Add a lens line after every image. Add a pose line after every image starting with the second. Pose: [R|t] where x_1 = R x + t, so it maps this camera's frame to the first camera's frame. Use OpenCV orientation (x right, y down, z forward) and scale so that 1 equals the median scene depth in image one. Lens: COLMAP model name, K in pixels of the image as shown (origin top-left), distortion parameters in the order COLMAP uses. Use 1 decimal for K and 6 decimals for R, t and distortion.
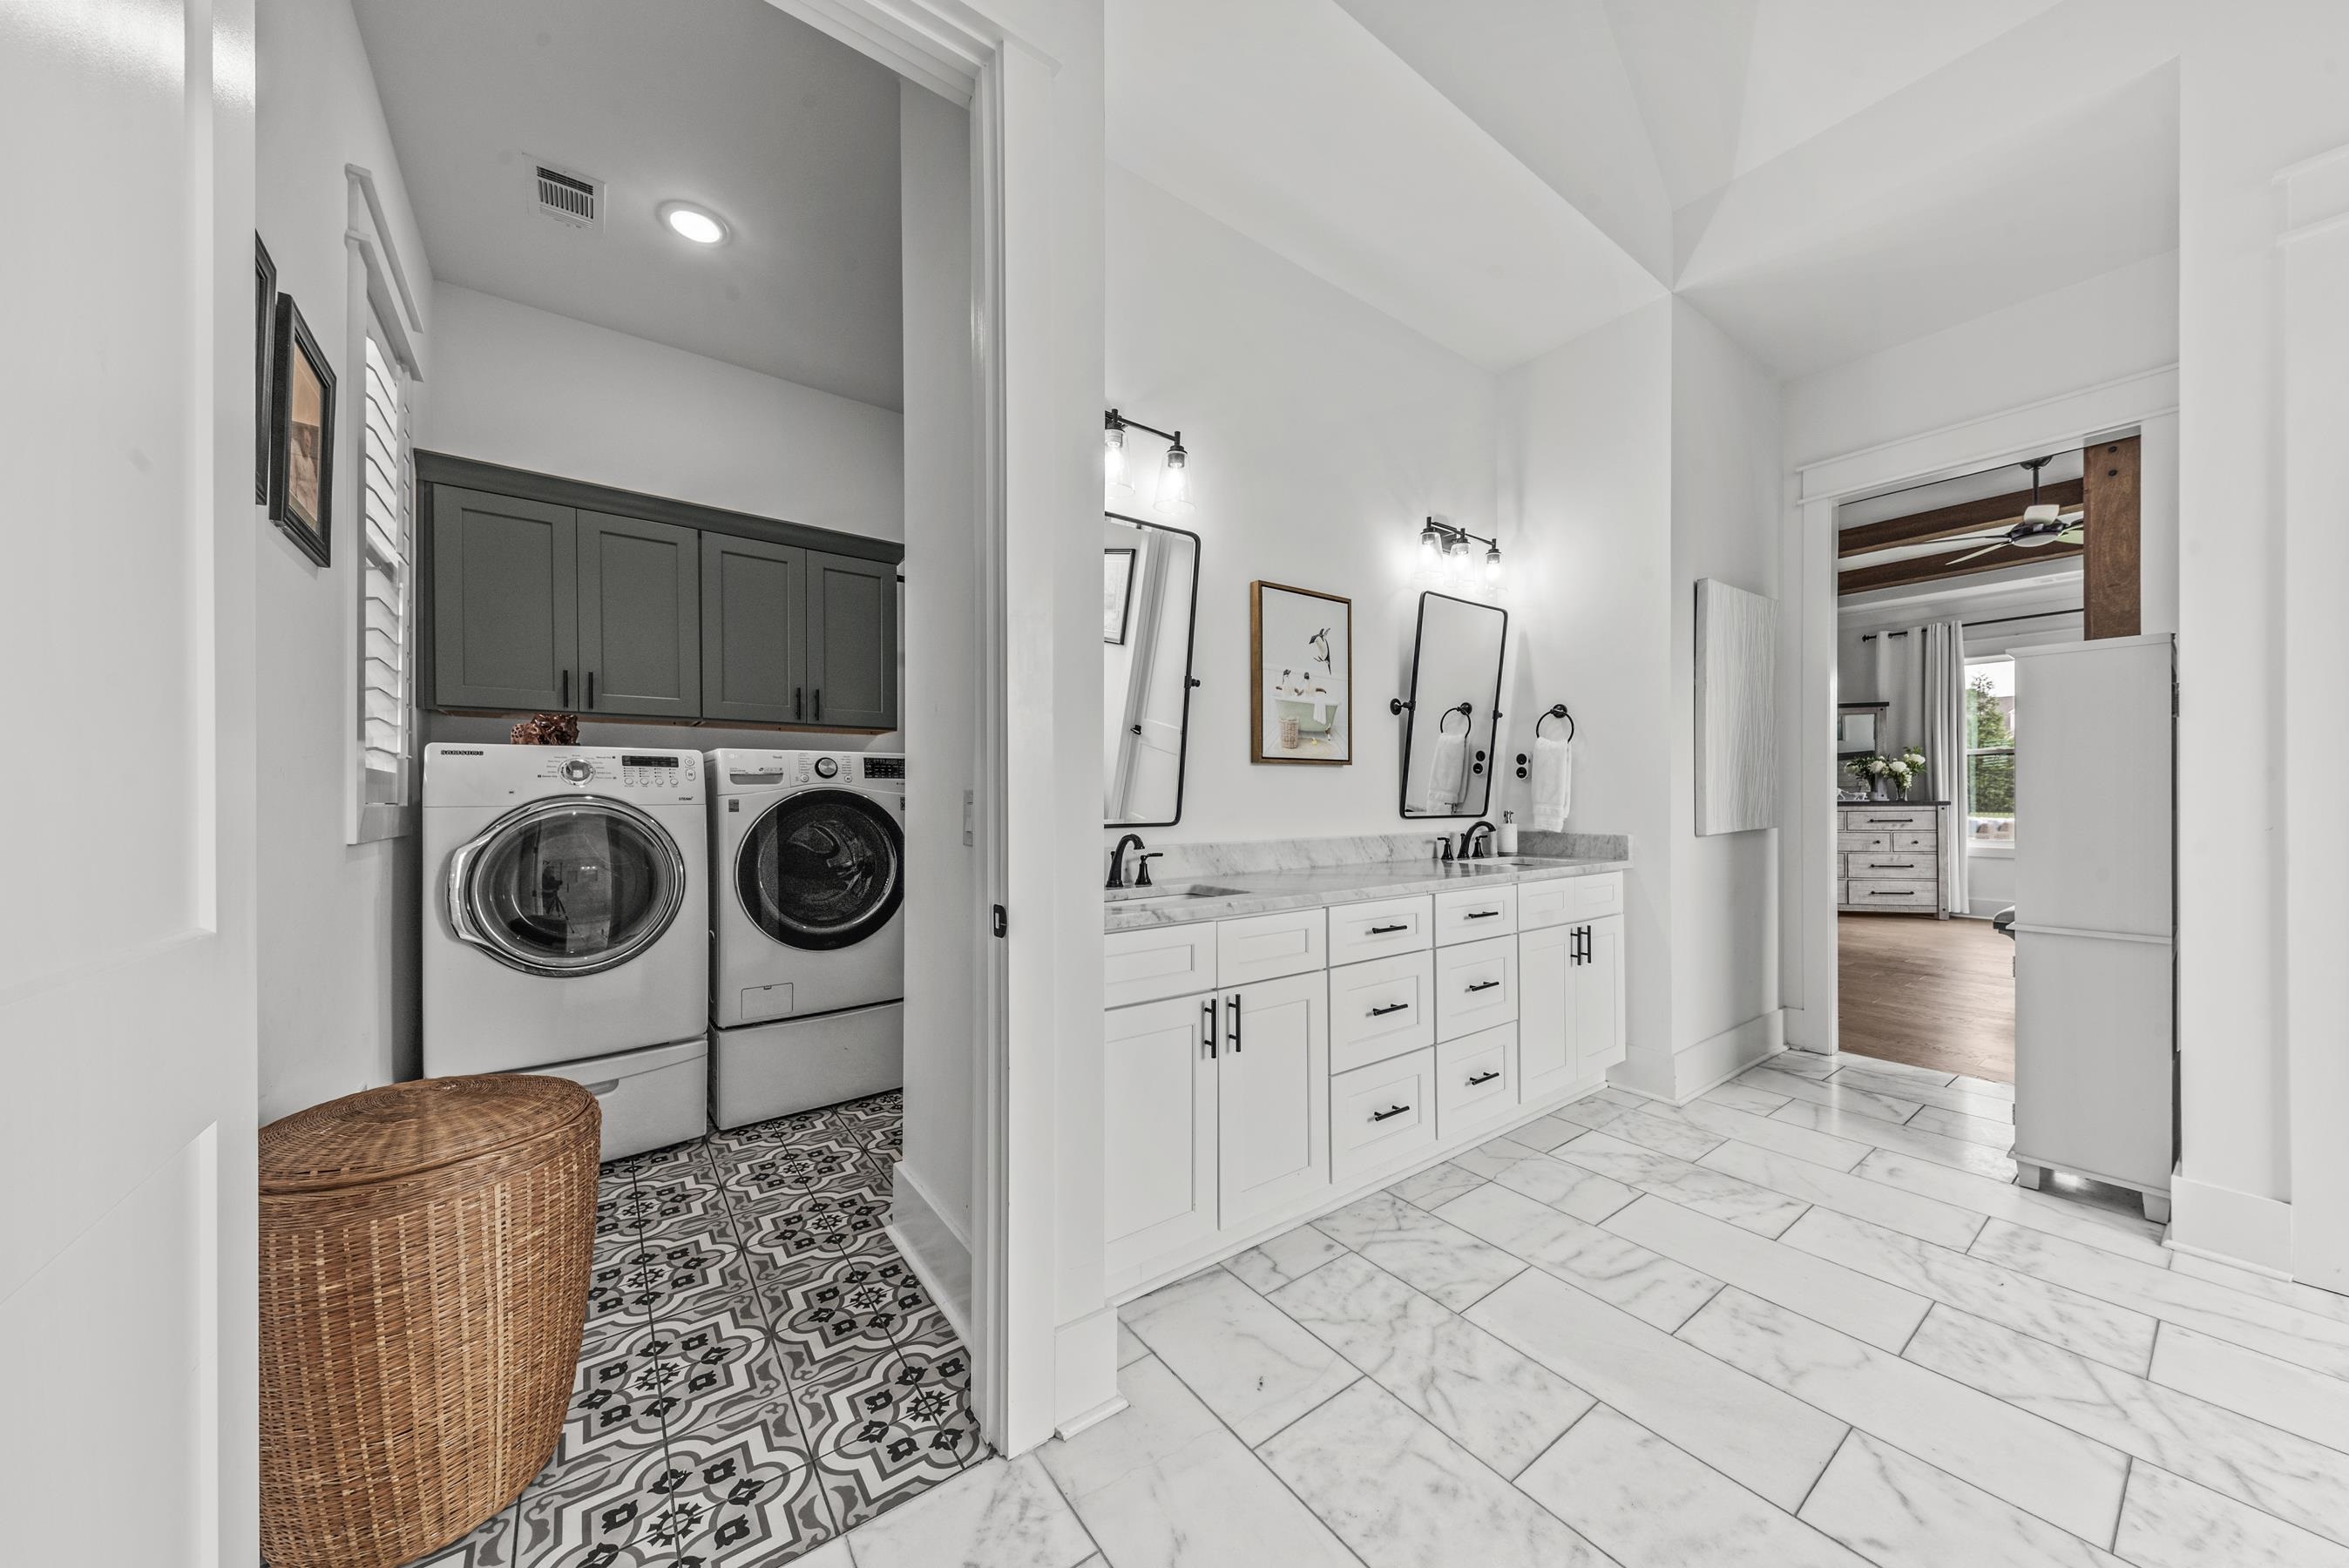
lens RADIAL K [[793.1, 0, 1154.3], [0, 793.1, 796.6], [0, 0, 1]] dist [0.000153, -0.002822]
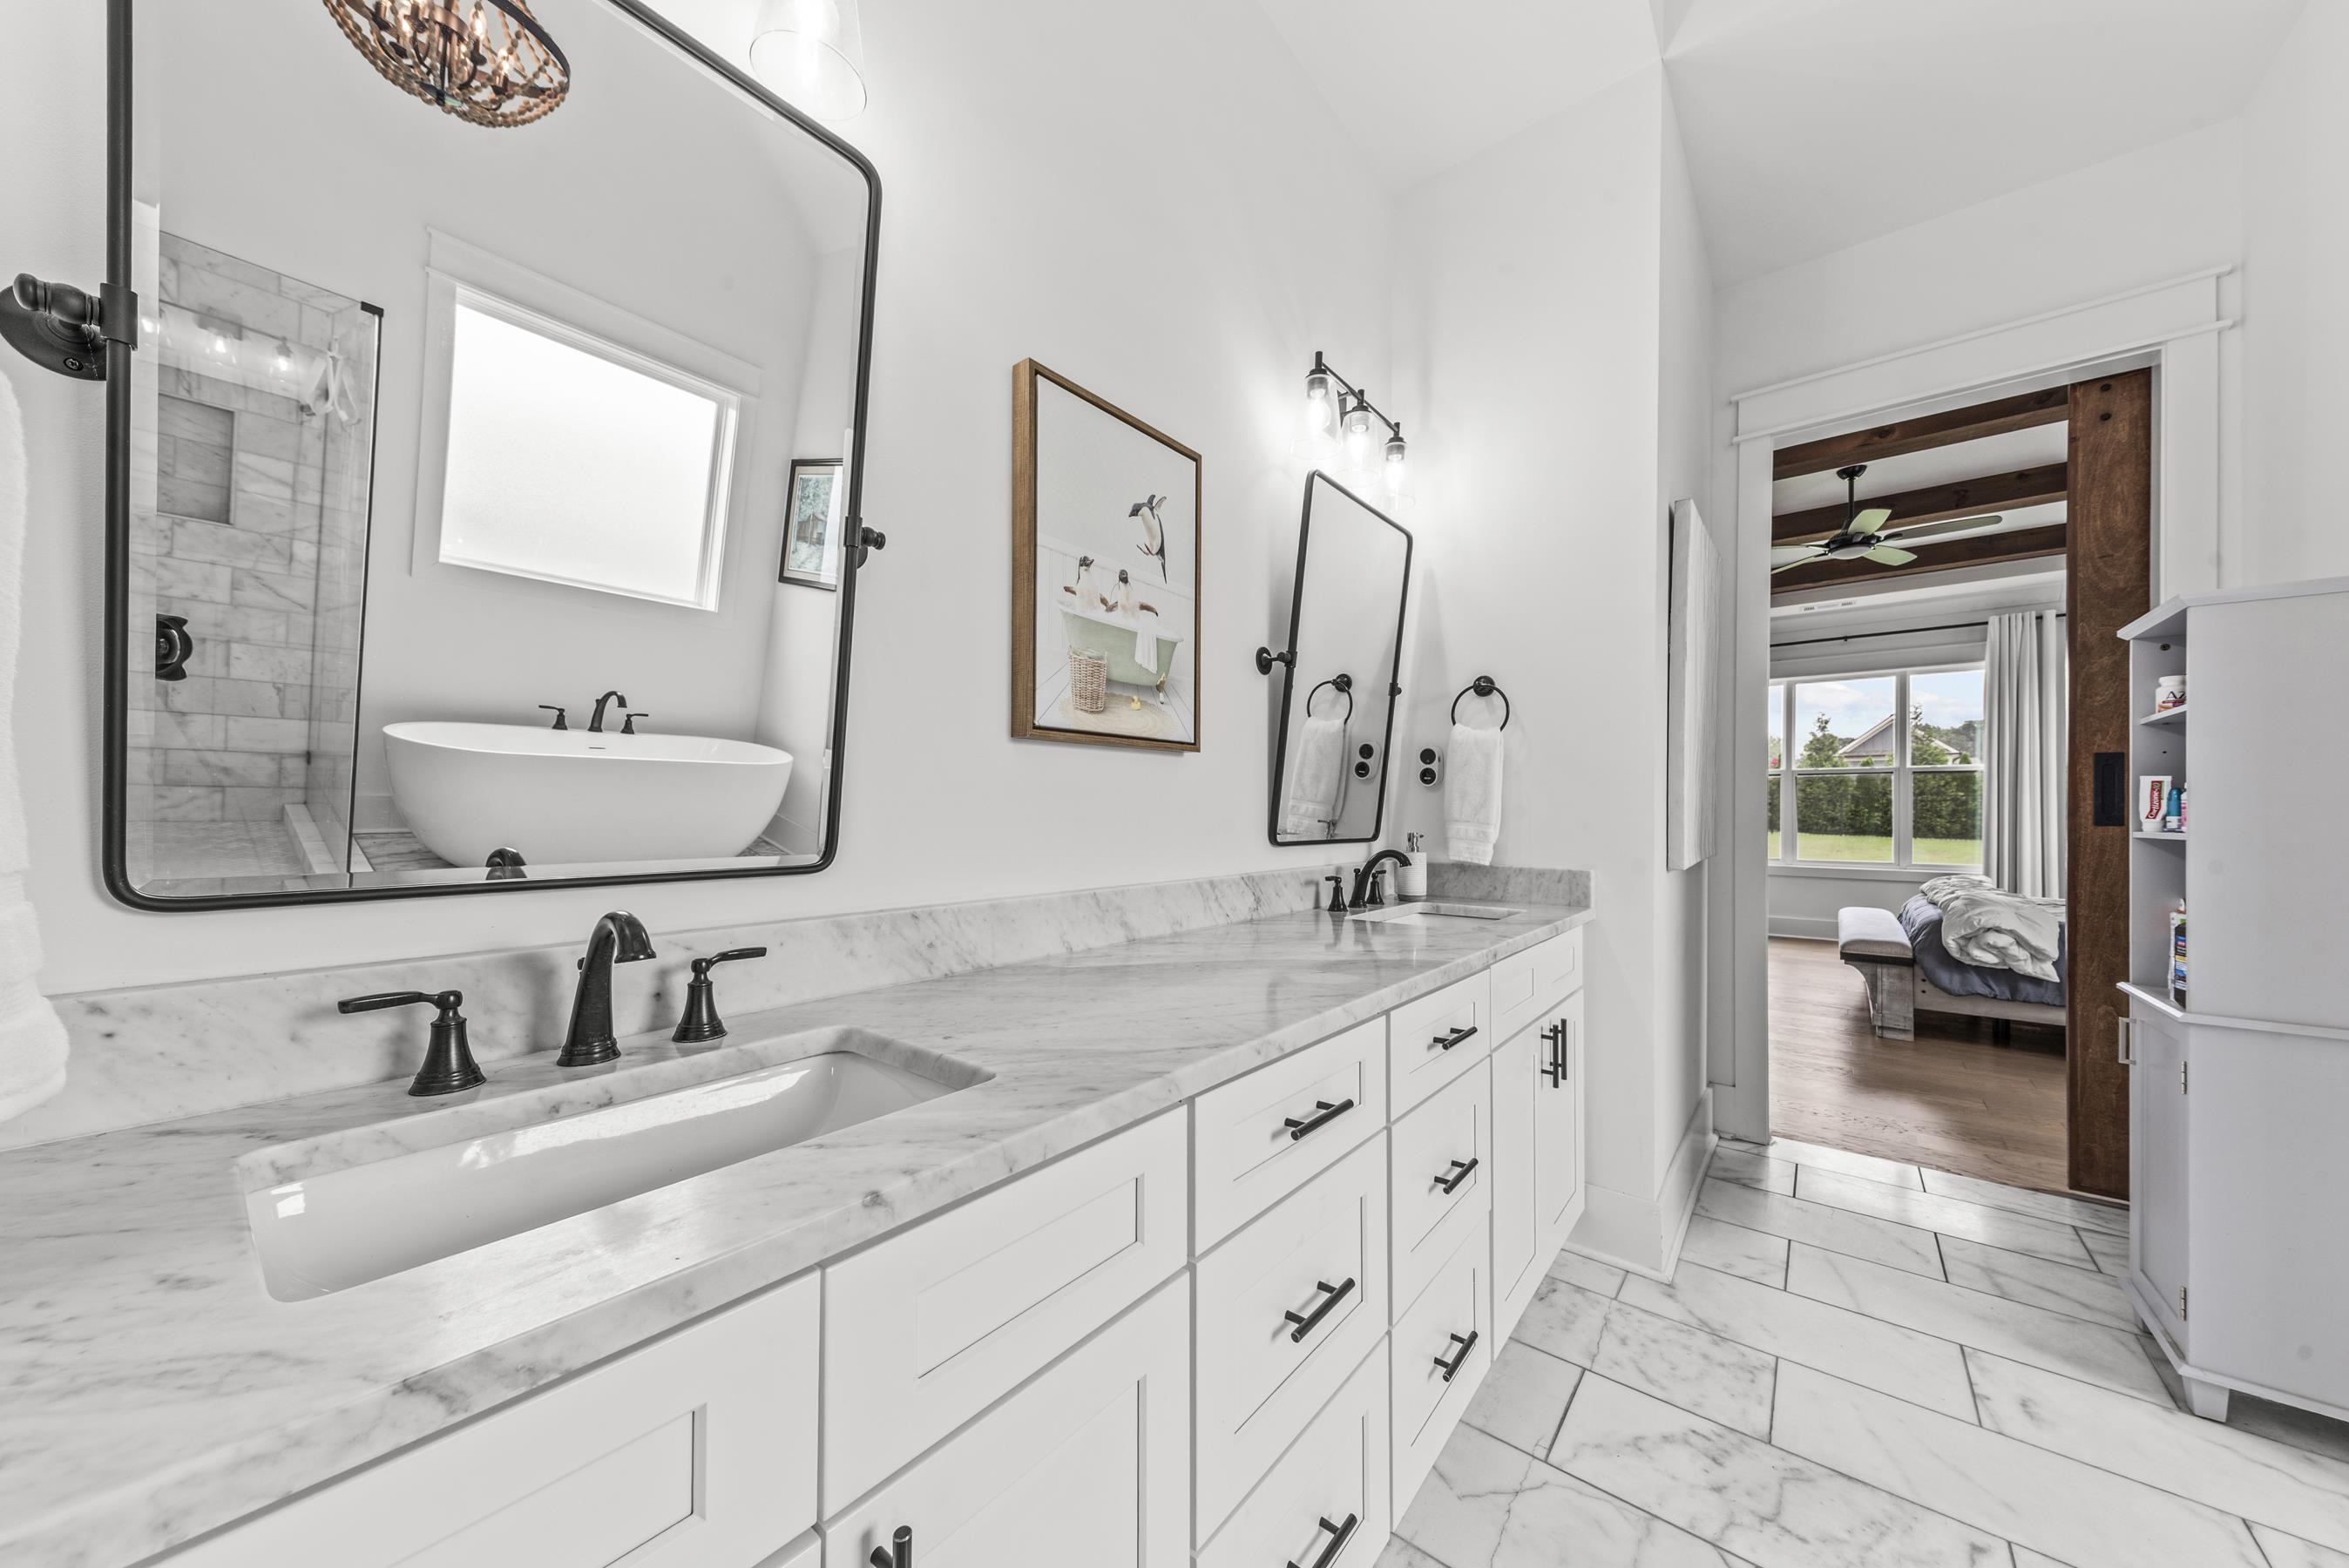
lens RADIAL K [[807.1, 0, 1171.7], [0, 807.1, 803.5], [0, 0, 1]] dist [0.017771, -0.003305]
pose [[0.962372, 0.011991, 0.271470, 0.074662], [-0.009947, 0.999911, -0.008903, 0.001606], [-0.271553, 0.005868, 0.962406, 0.447557]]
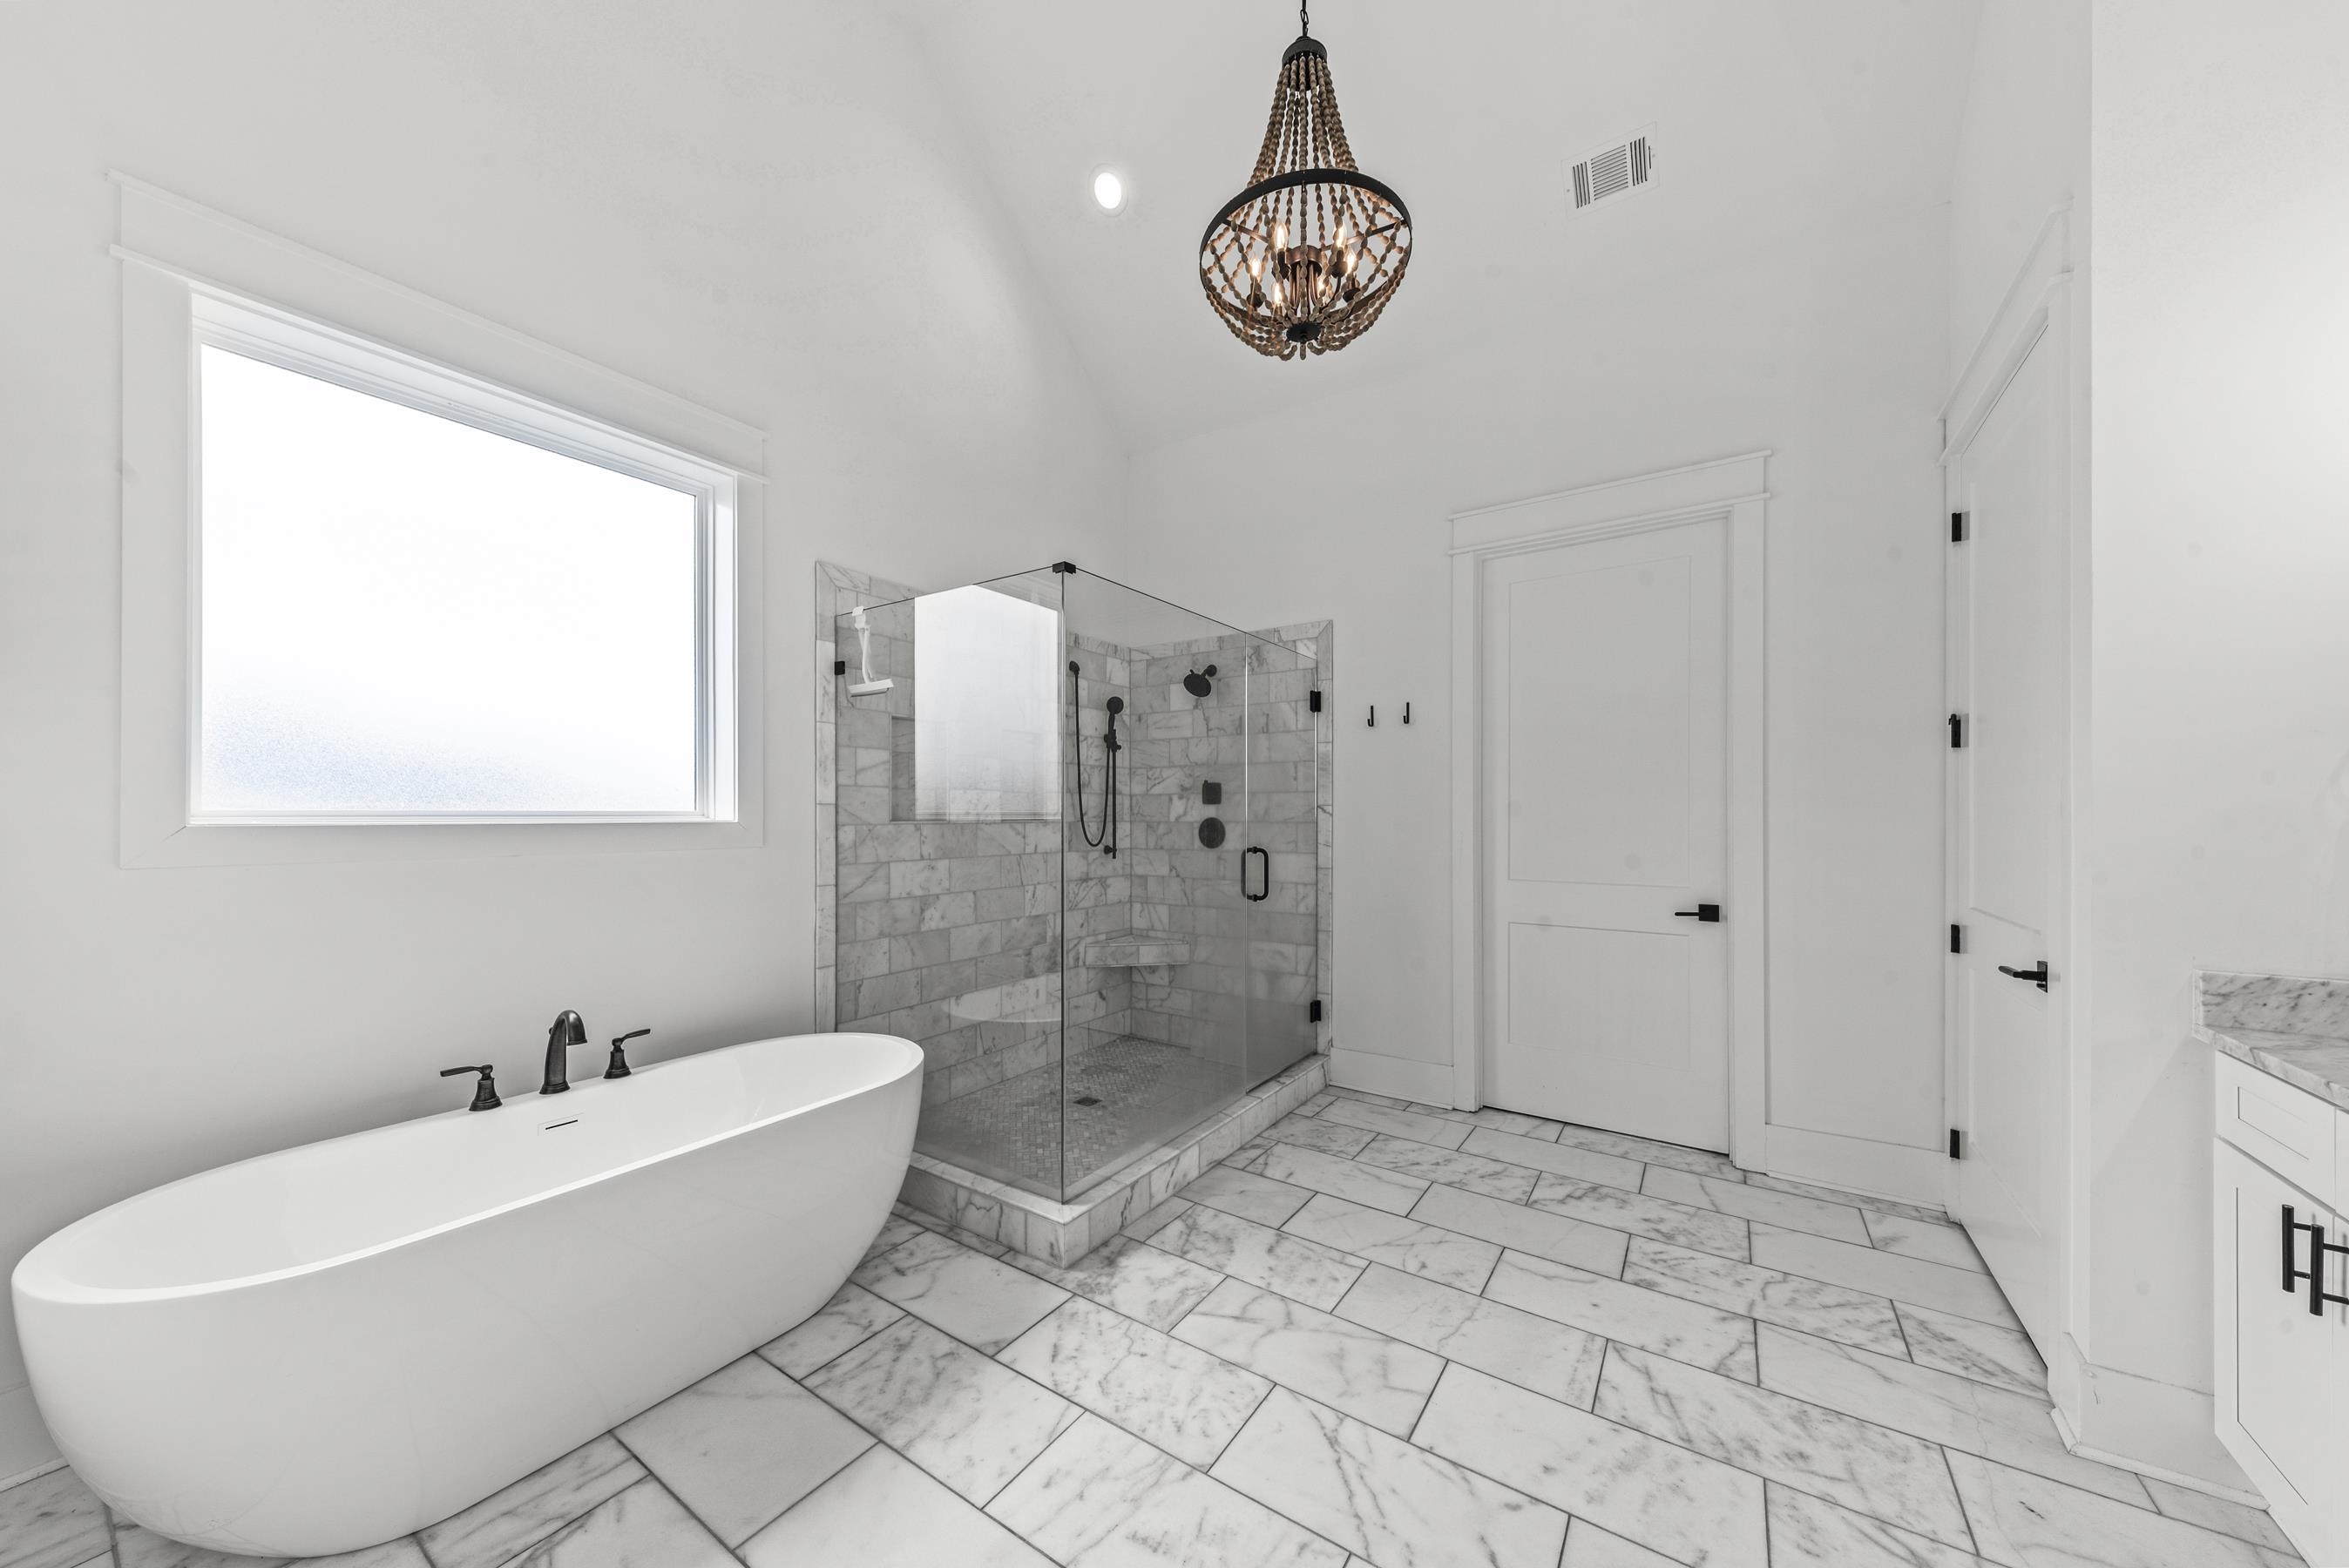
lens RADIAL K [[782.9, 0, 1178.8], [0, 782.9, 819.4], [0, 0, 1]] dist [0.005520, -0.003291]
pose [[-0.937939, 0.003284, -0.346786, 0.751223], [0.002334, 0.999992, 0.003158, -0.051459], [0.346794, 0.002153, -0.937939, 0.807592]]
